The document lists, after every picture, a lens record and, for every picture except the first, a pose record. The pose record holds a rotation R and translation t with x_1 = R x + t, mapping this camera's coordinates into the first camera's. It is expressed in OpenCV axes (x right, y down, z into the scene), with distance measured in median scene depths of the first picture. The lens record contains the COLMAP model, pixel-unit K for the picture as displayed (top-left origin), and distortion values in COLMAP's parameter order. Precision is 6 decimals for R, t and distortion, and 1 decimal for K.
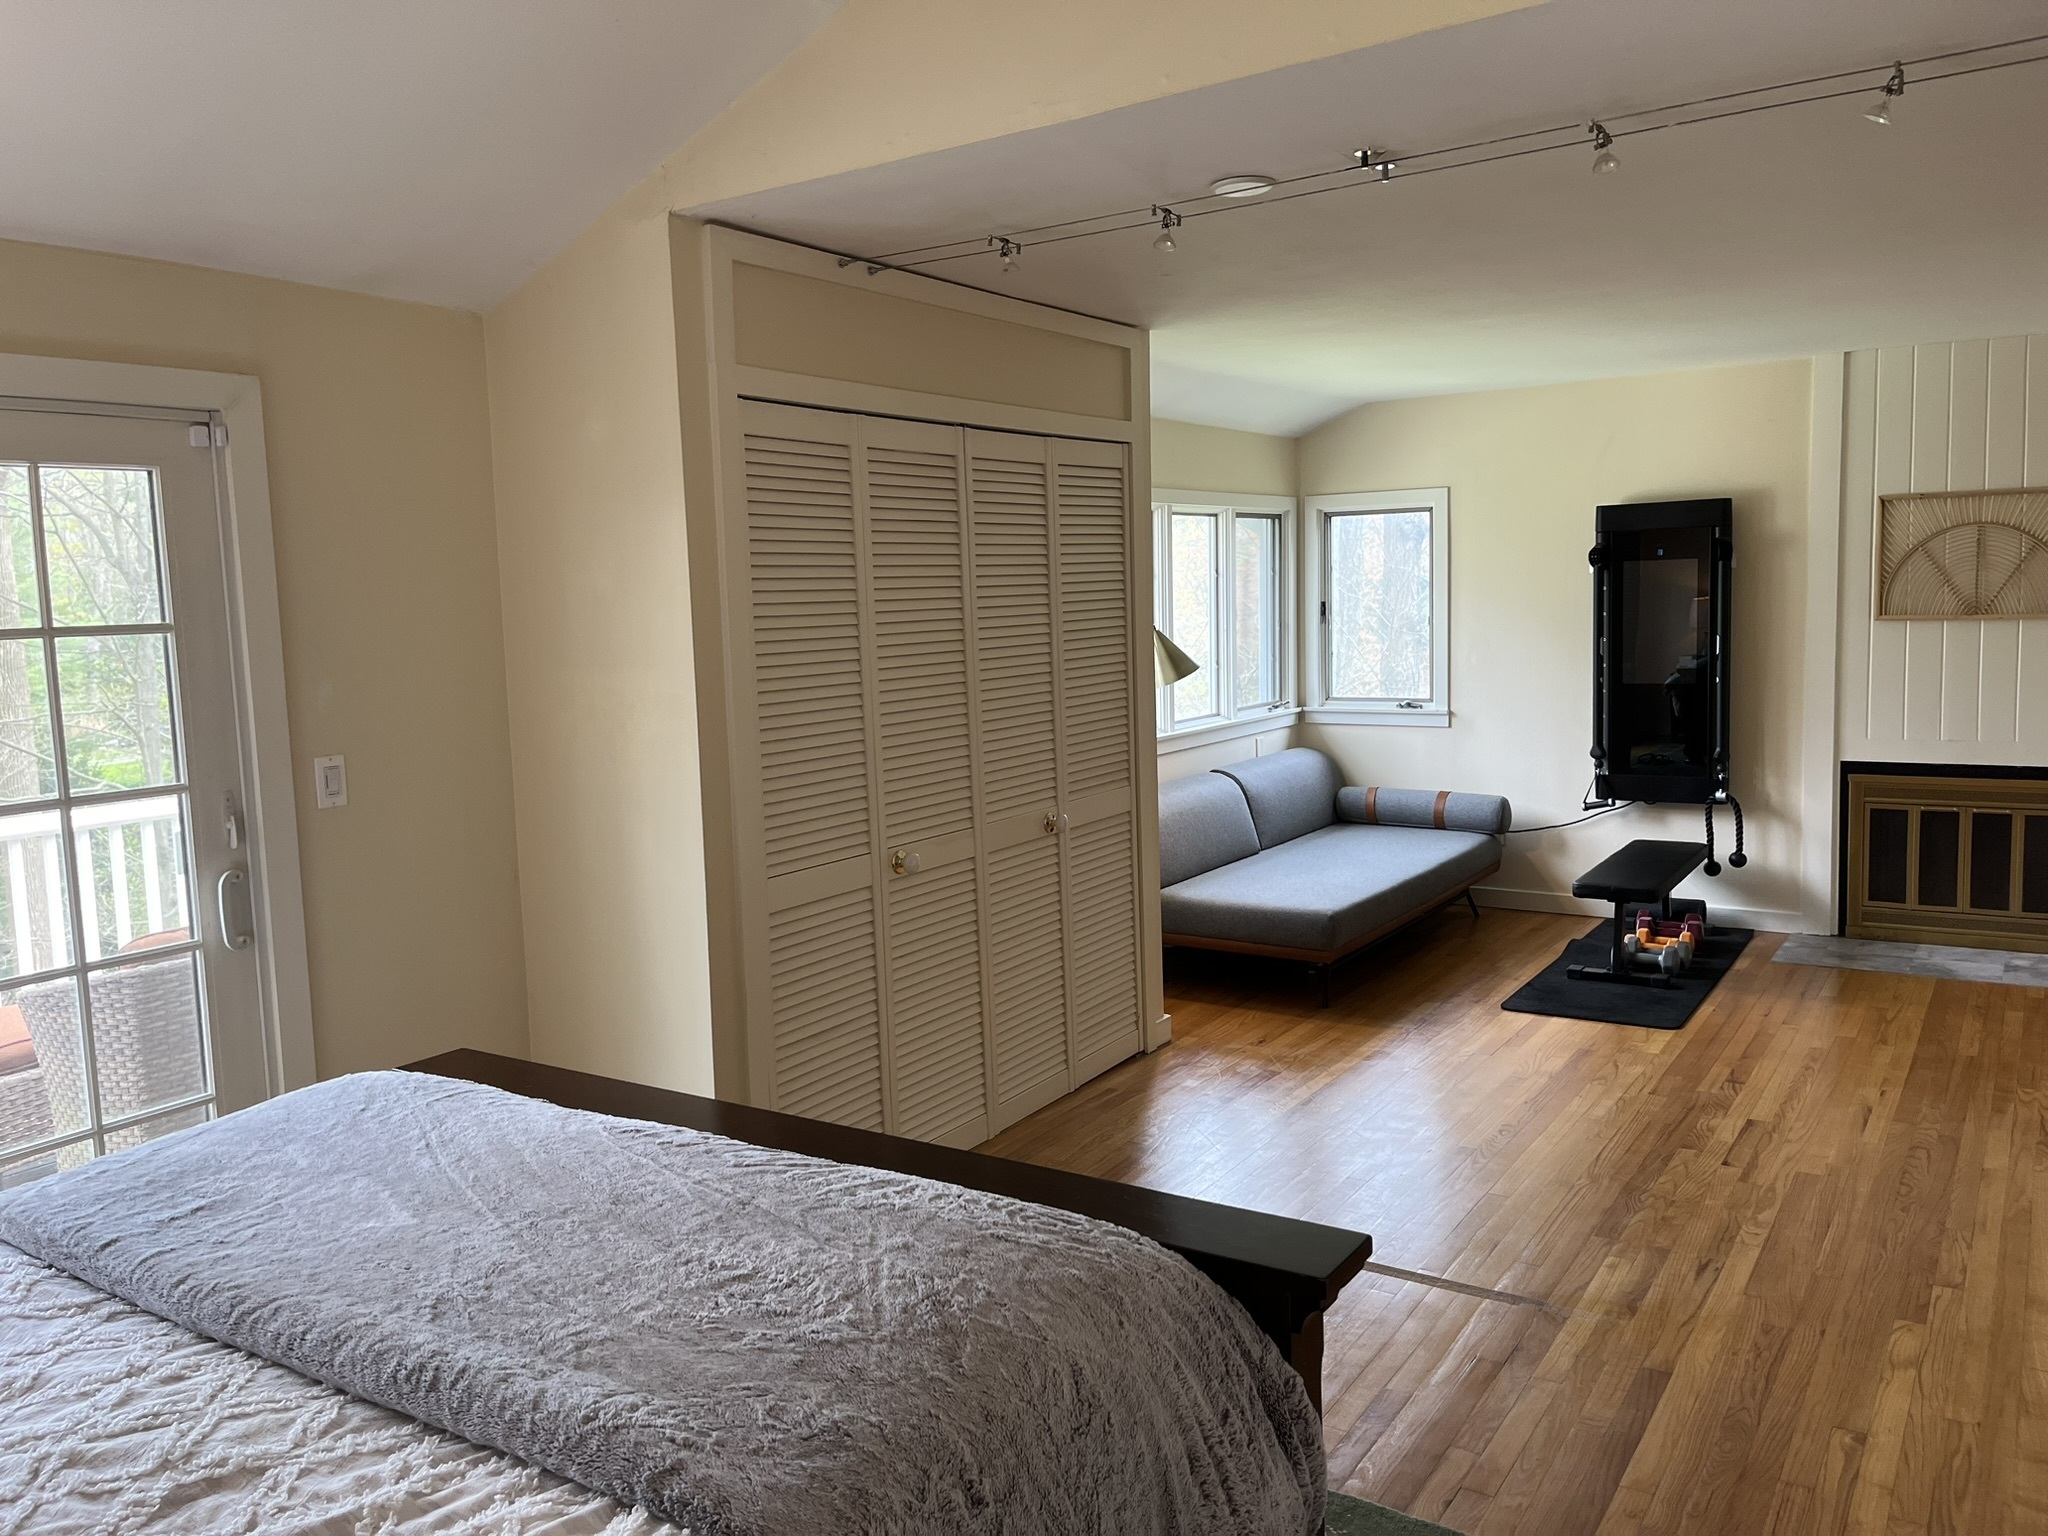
lens RADIAL K [[1544.5, 0, 1029.5], [0, 1544.5, 764.8], [0, 0, 1]] dist [0.039171, -0.047146]
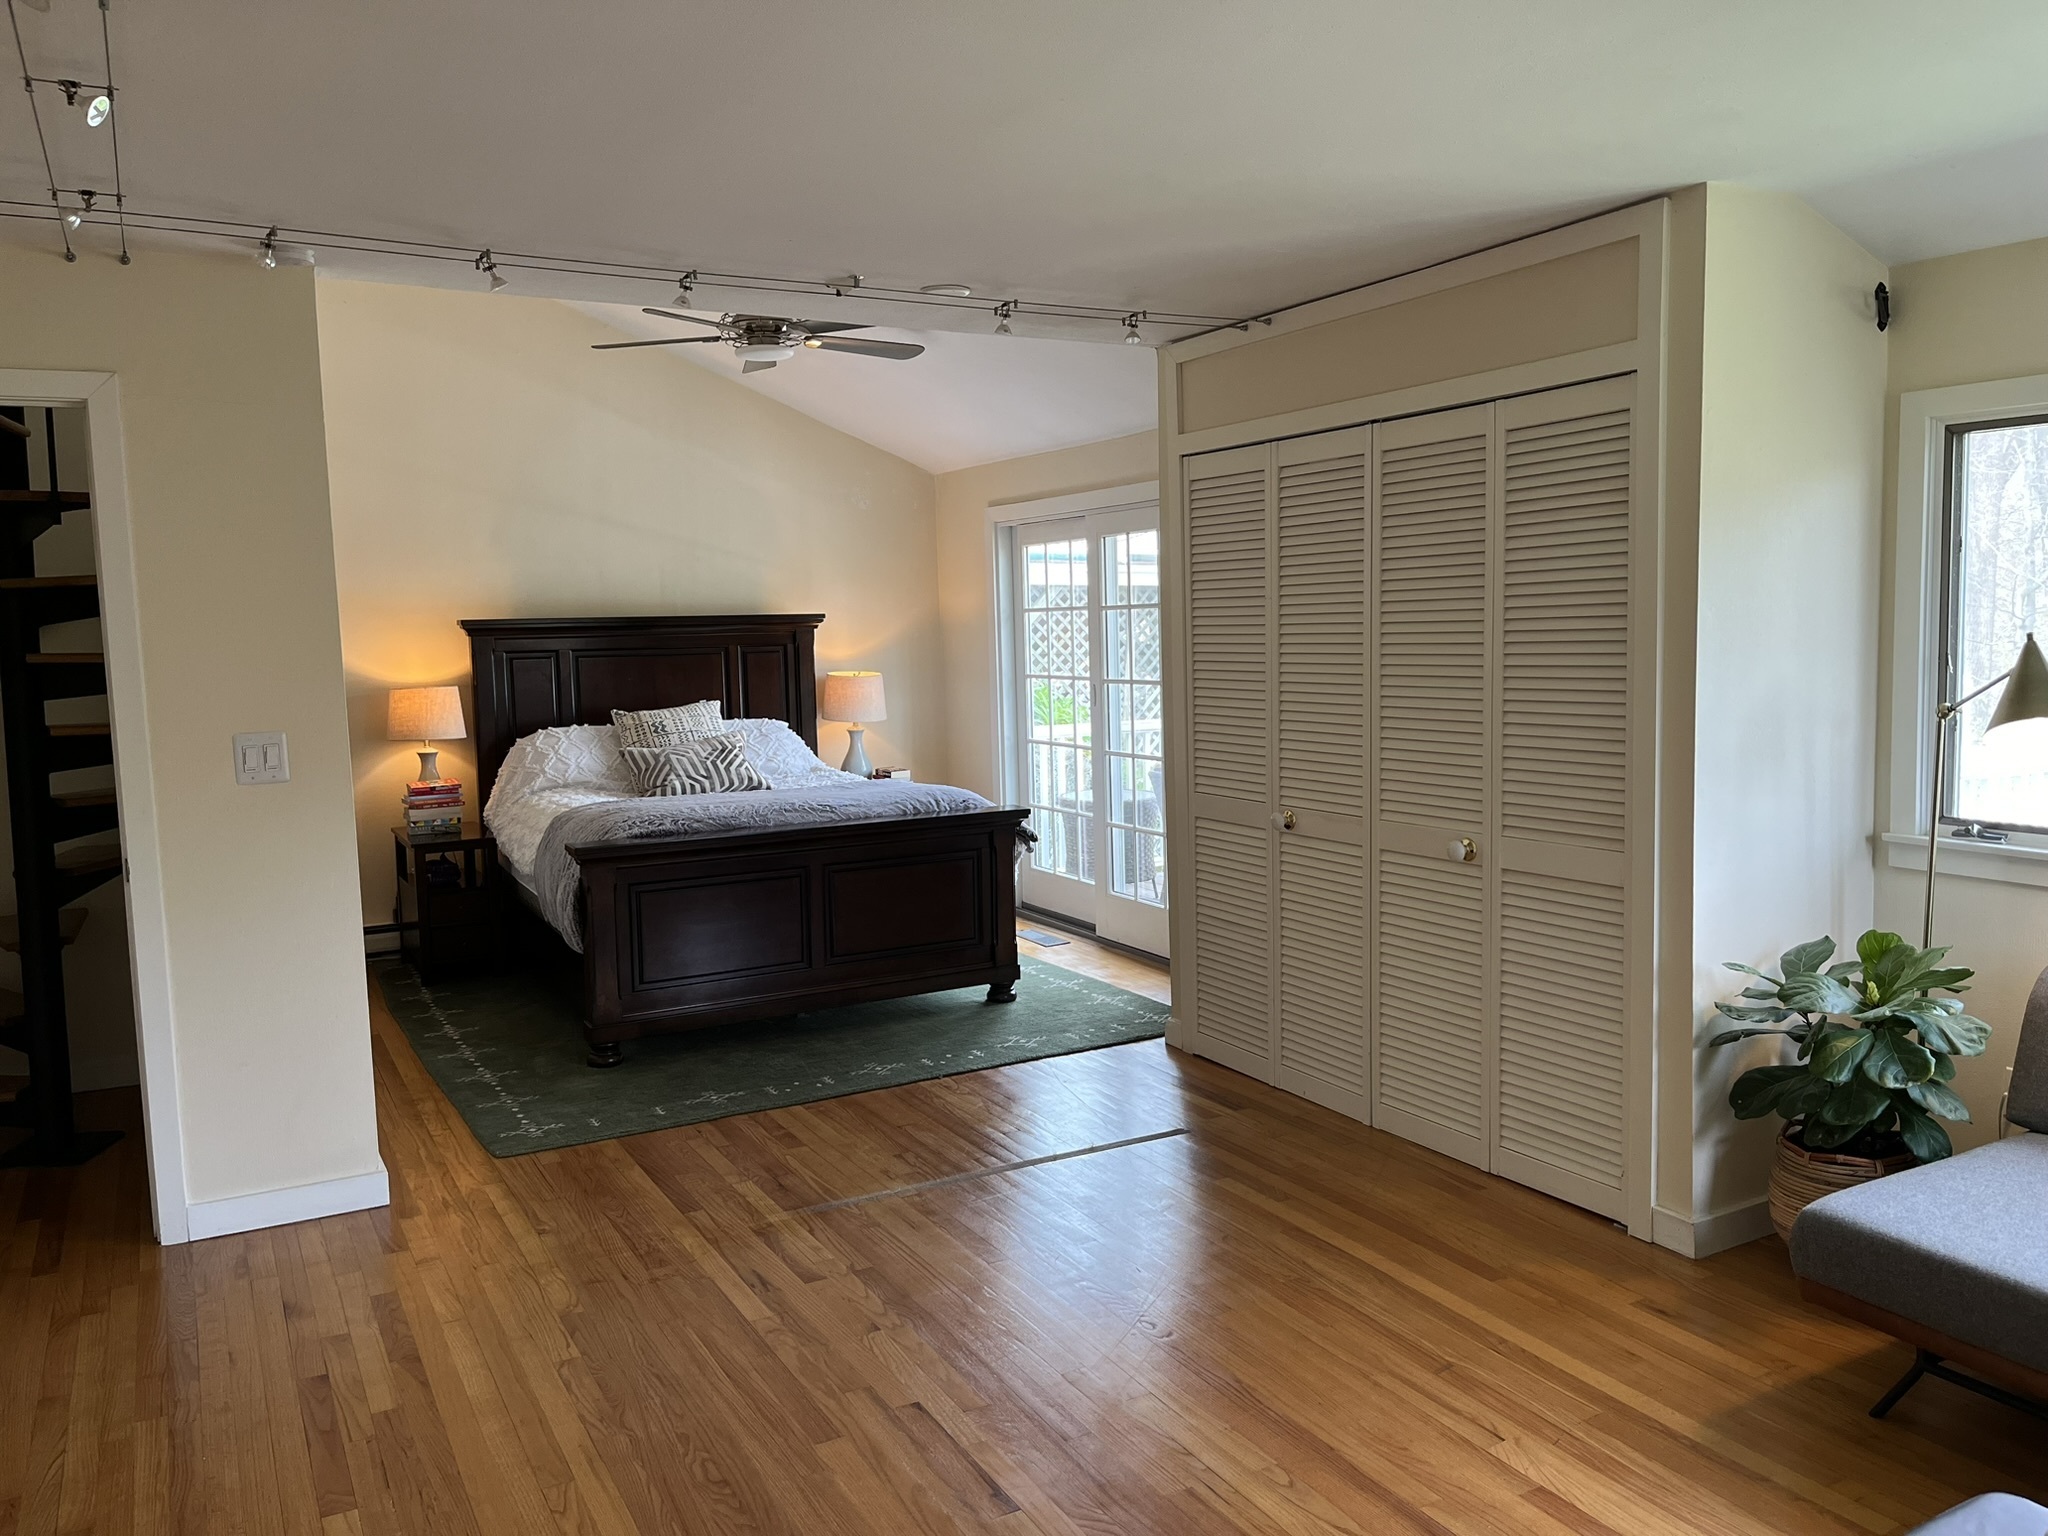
lens RADIAL K [[1544.5, 0, 1040.4], [0, 1544.5, 751.5], [0, 0, 1]] dist [0.039171, -0.047146]
pose [[-0.452212, 0.125171, -0.883084, 0.684671], [-0.069557, 0.982139, 0.174830, -0.117061], [0.889194, 0.140485, -0.435428, 0.885492]]
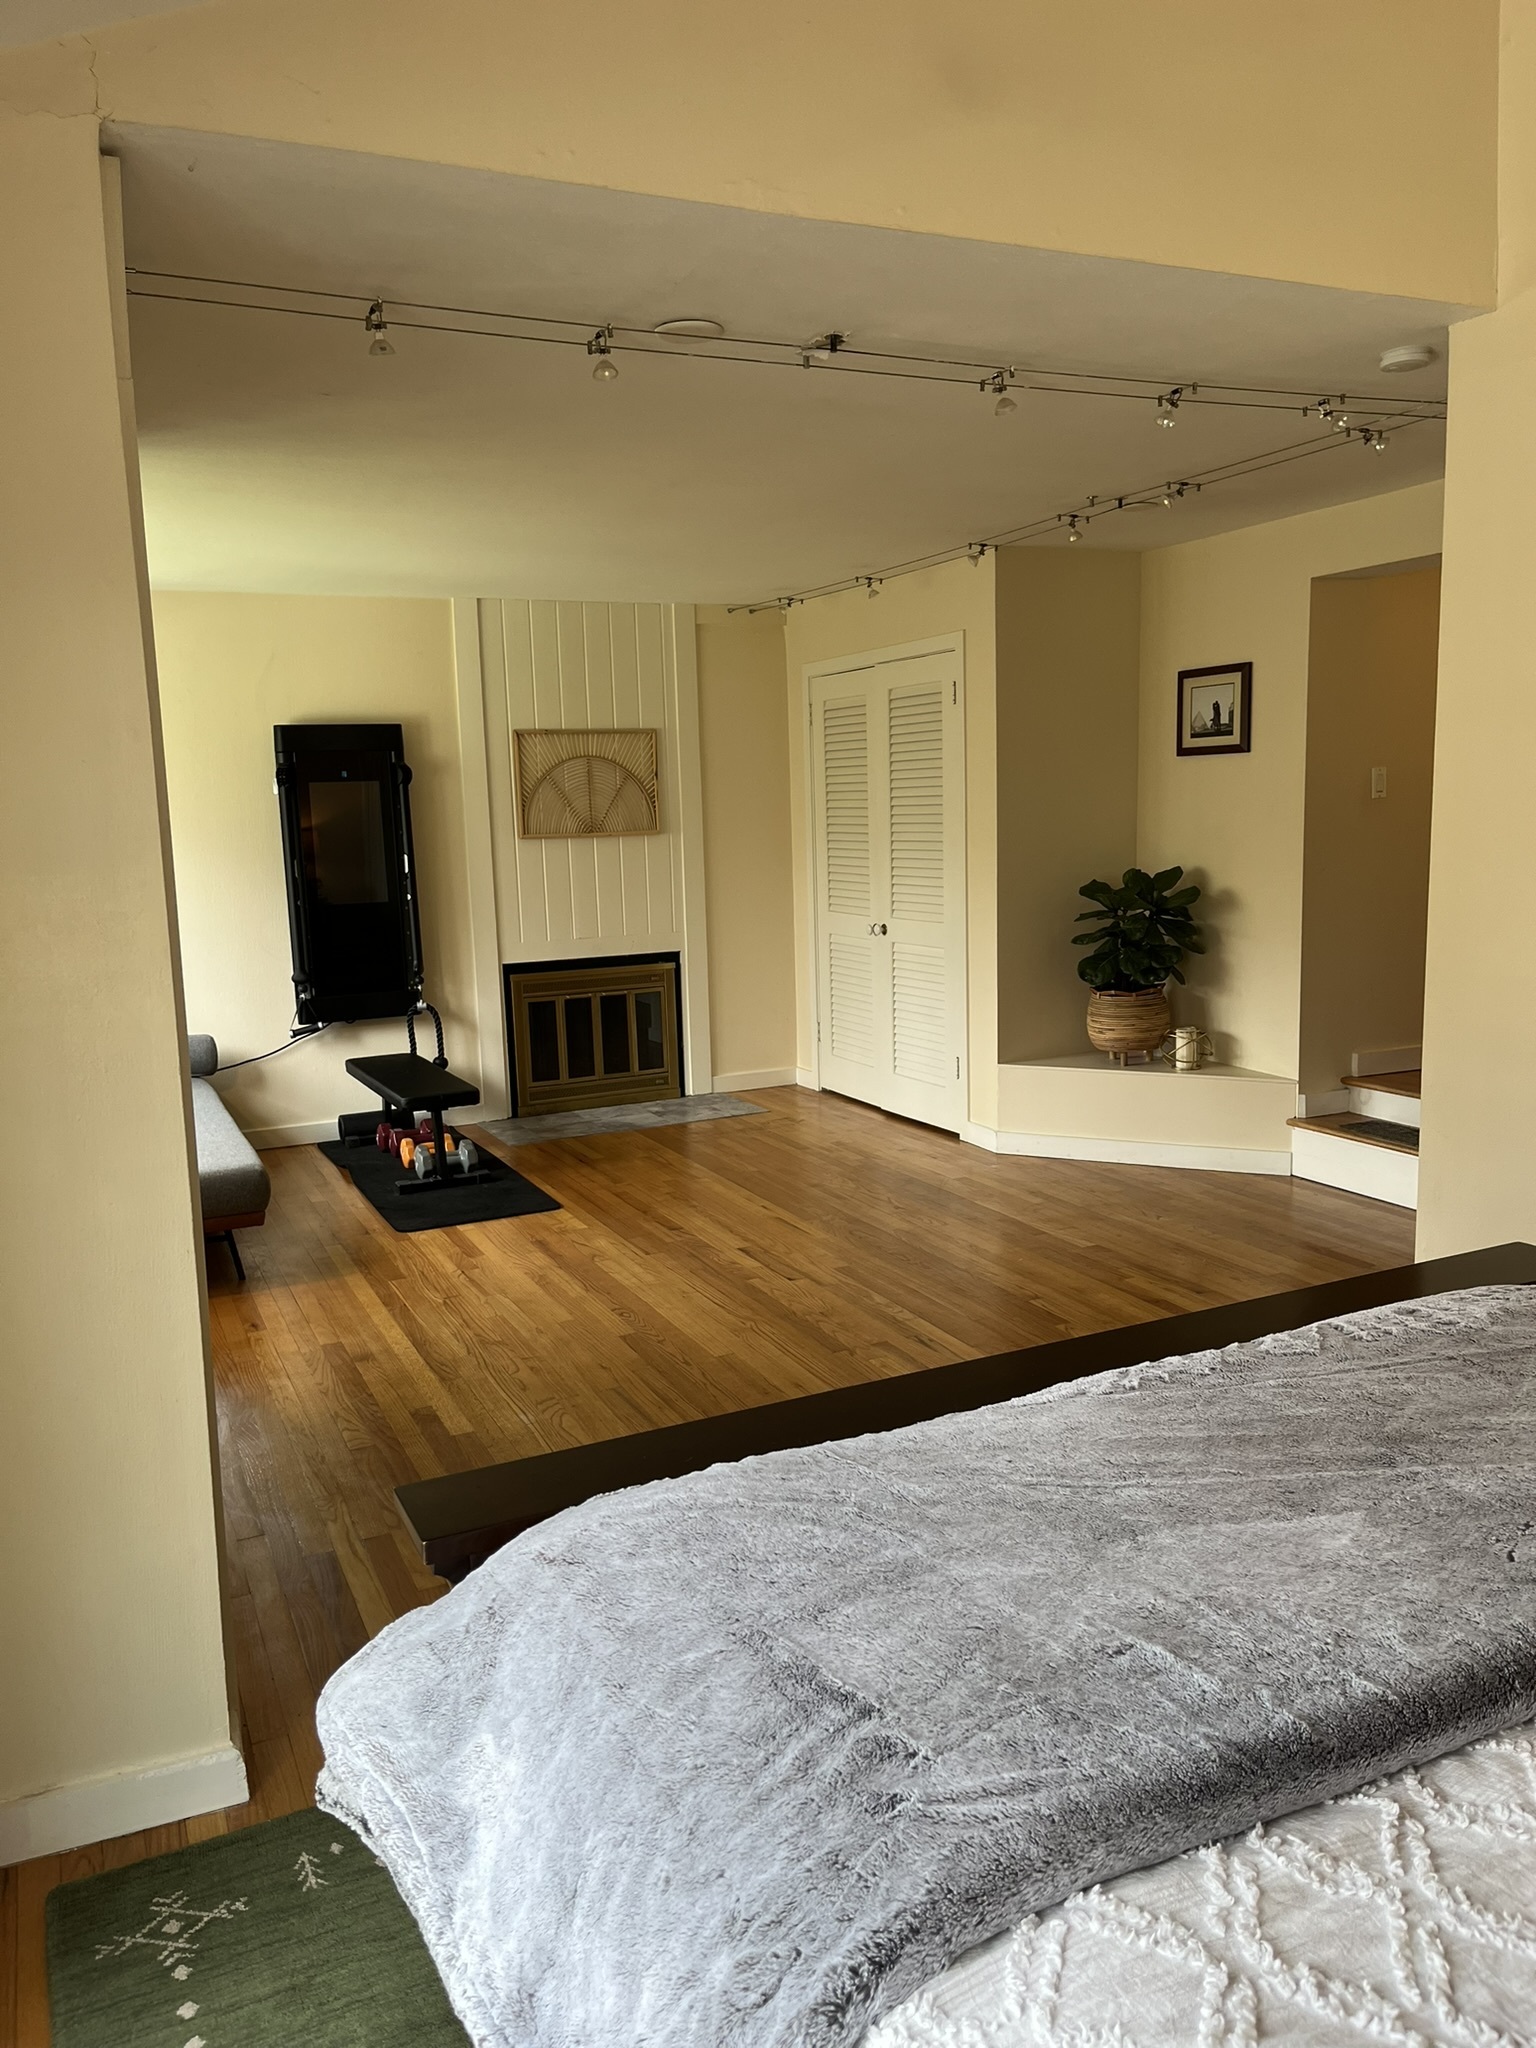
lens RADIAL K [[1544.5, 0, 775.7], [0, 1544.5, 1043.4], [0, 0, 1]] dist [0.039171, -0.047146]
pose [[0.514693, -0.118447, 0.849154, -0.357787], [0.109322, 0.991394, 0.072024, -0.004798], [-0.850376, 0.055761, 0.523212, 0.257202]]
